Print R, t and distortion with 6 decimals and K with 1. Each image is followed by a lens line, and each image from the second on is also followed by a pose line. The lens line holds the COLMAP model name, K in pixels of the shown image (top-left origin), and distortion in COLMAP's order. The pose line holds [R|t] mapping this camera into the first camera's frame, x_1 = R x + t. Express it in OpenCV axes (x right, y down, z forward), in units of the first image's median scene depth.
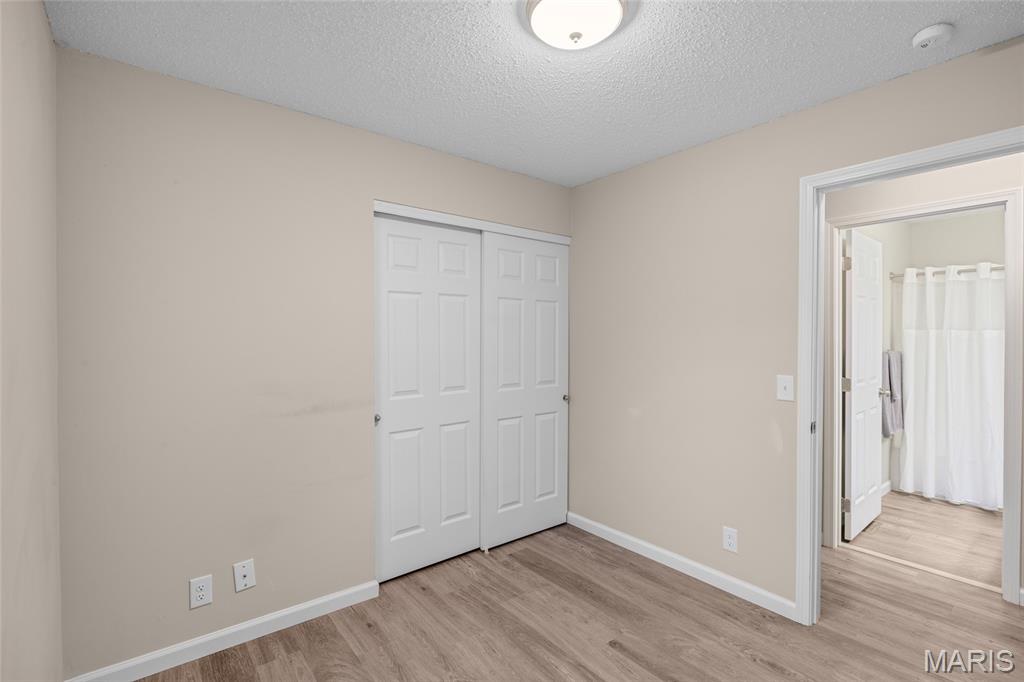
lens RADIAL K [[474.8, 0, 511.5], [0, 474.8, 338.7], [0, 0, 1]] dist [-0.003069, -0.000342]
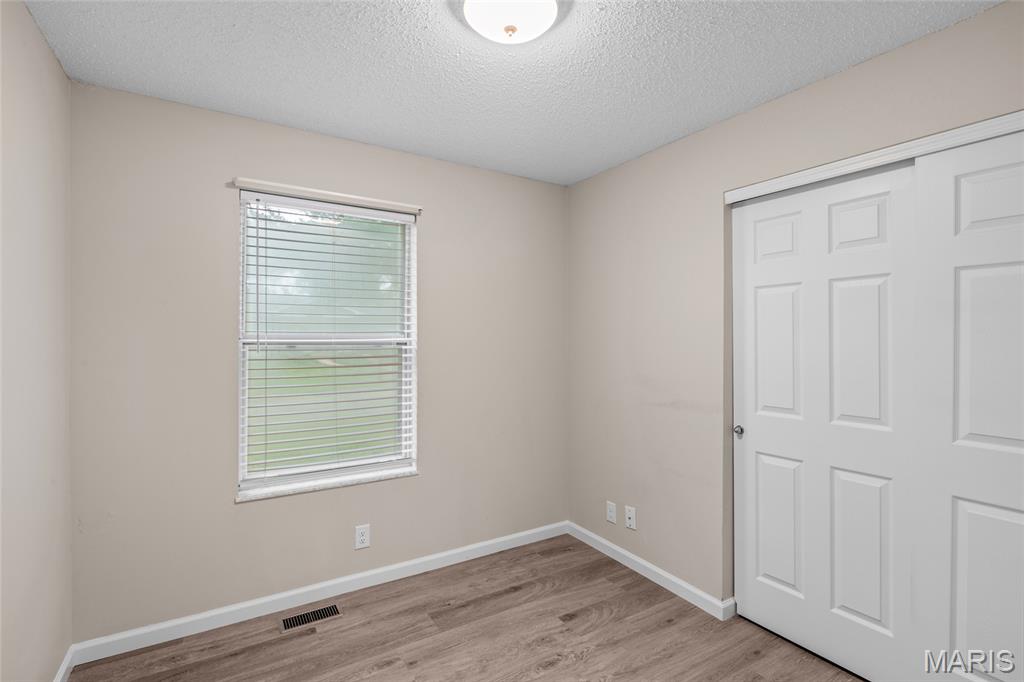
lens RADIAL K [[474.8, 0, 511.5], [0, 474.8, 338.7], [0, 0, 1]] dist [-0.003069, -0.000342]
pose [[-0.118812, 0.002965, -0.992912, 0.750747], [-0.007453, 0.999965, 0.003877, -0.007480], [0.992889, 0.007861, -0.118786, 0.768029]]
